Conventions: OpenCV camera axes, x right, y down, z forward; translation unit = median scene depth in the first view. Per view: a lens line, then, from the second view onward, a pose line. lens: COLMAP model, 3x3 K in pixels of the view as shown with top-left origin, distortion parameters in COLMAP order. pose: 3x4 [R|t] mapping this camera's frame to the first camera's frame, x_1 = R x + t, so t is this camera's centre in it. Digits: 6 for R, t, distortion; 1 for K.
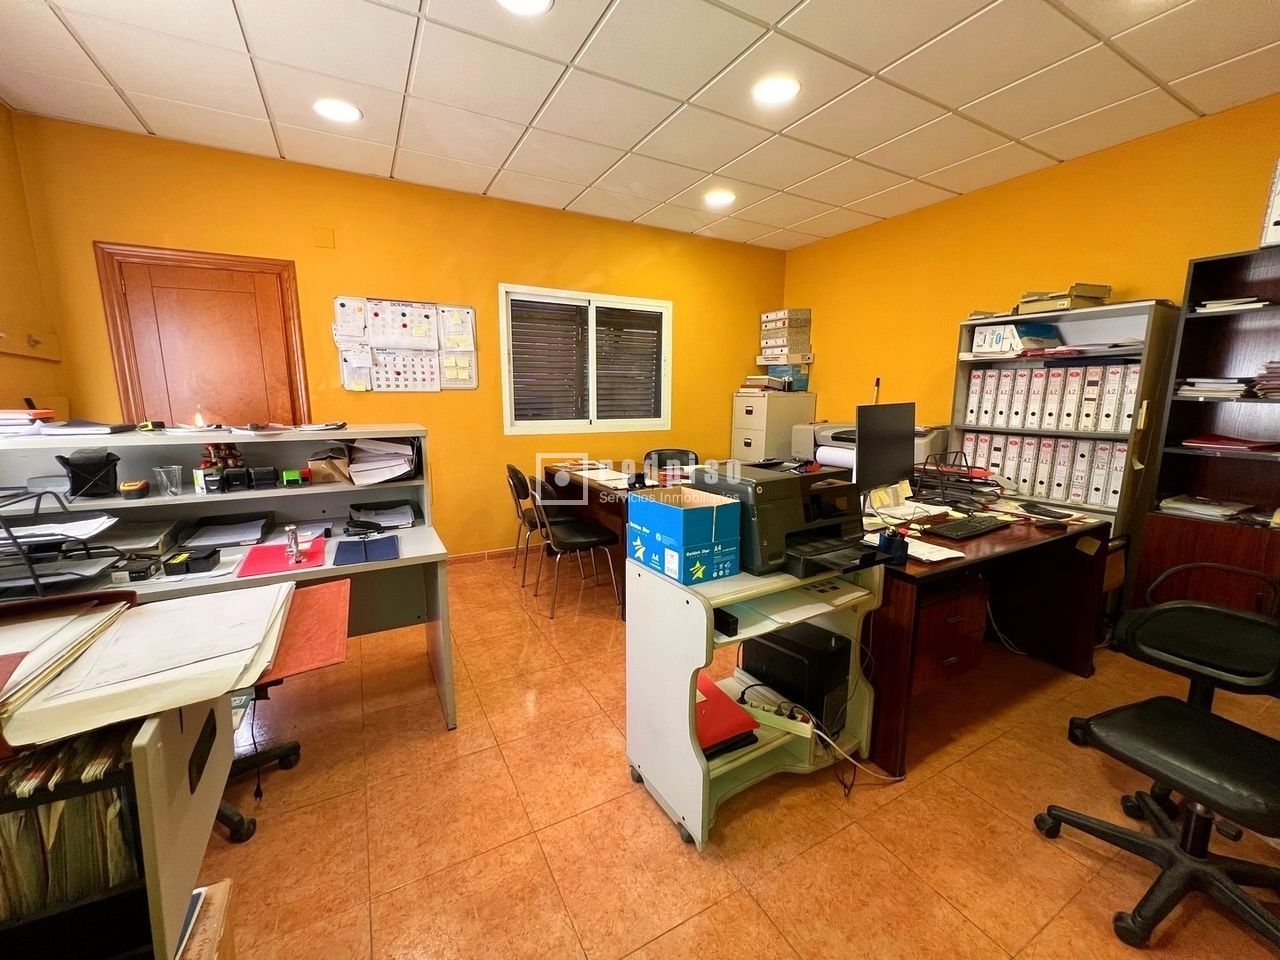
lens RADIAL K [[514.7, 0, 643.6], [0, 514.7, 479.8], [0, 0, 1]] dist [-0.002539, 0.000125]
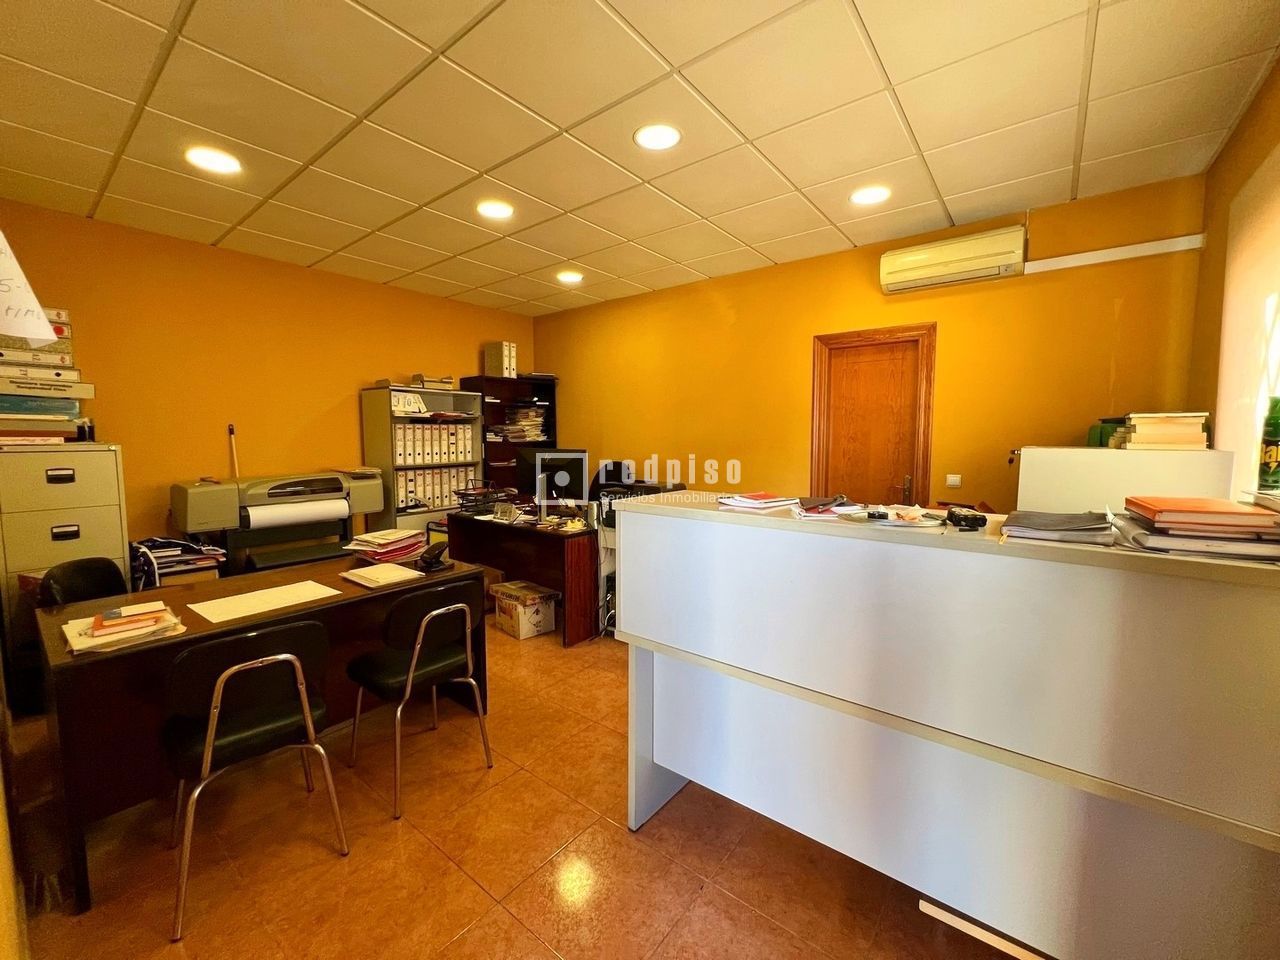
lens RADIAL K [[514.7, 0, 640.2], [0, 514.7, 477.0], [0, 0, 1]] dist [-0.002539, 0.000125]
pose [[-0.388484, -0.077347, 0.918203, -0.870761], [0.154036, 0.976998, 0.147470, -0.187377], [-0.908489, 0.198726, -0.367634, 0.995619]]
